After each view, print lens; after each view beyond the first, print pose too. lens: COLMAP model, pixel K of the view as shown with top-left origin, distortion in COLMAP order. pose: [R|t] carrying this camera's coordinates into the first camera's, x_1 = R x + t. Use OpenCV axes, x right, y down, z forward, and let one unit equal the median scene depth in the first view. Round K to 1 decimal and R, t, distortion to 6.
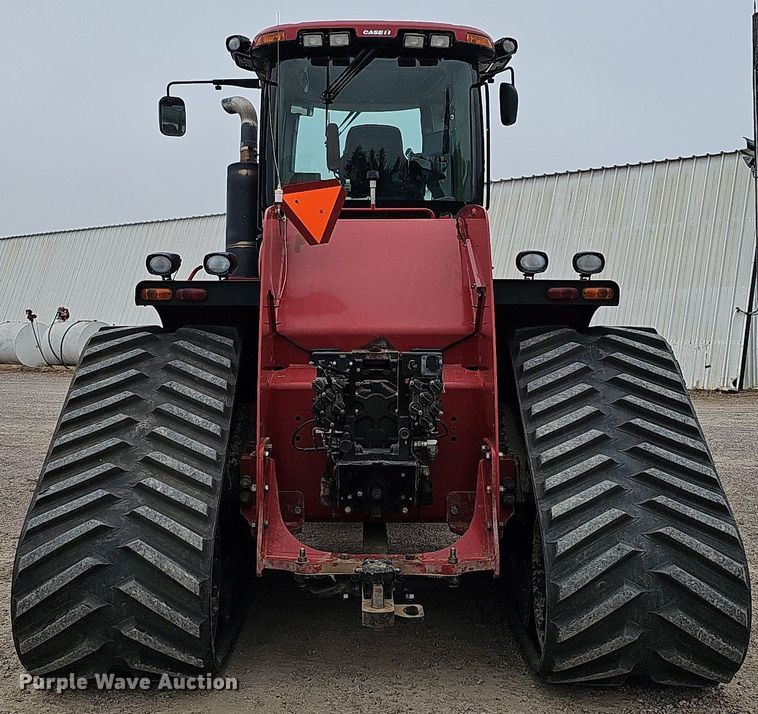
lens RADIAL K [[1243.6, 0, 379.0], [0, 1243.6, 357.0], [0, 0, 1]] dist [-0.005042, -0.050426]
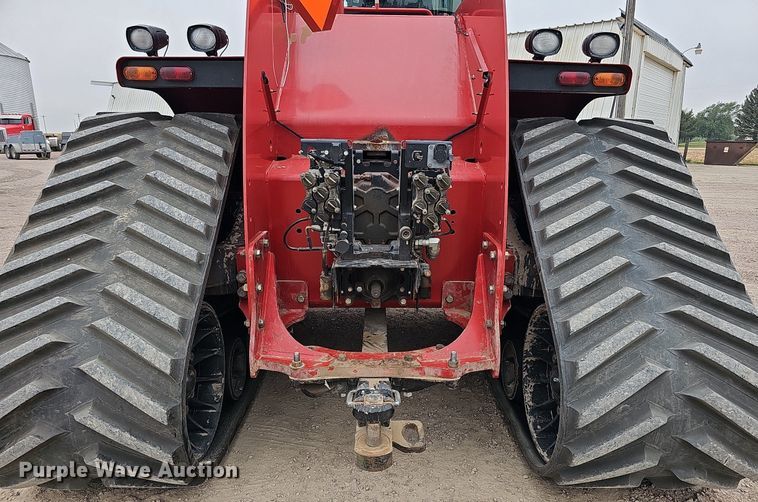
lens RADIAL K [[391.6, 0, 379.0], [0, 391.6, 251.0], [0, 0, 1]] dist [0.038464, -0.001341]
pose [[0.999825, 0.012657, -0.013803, 0.004814], [-0.009063, 0.972006, 0.234782, 0.006804], [0.016388, -0.234615, 0.971950, 0.708950]]
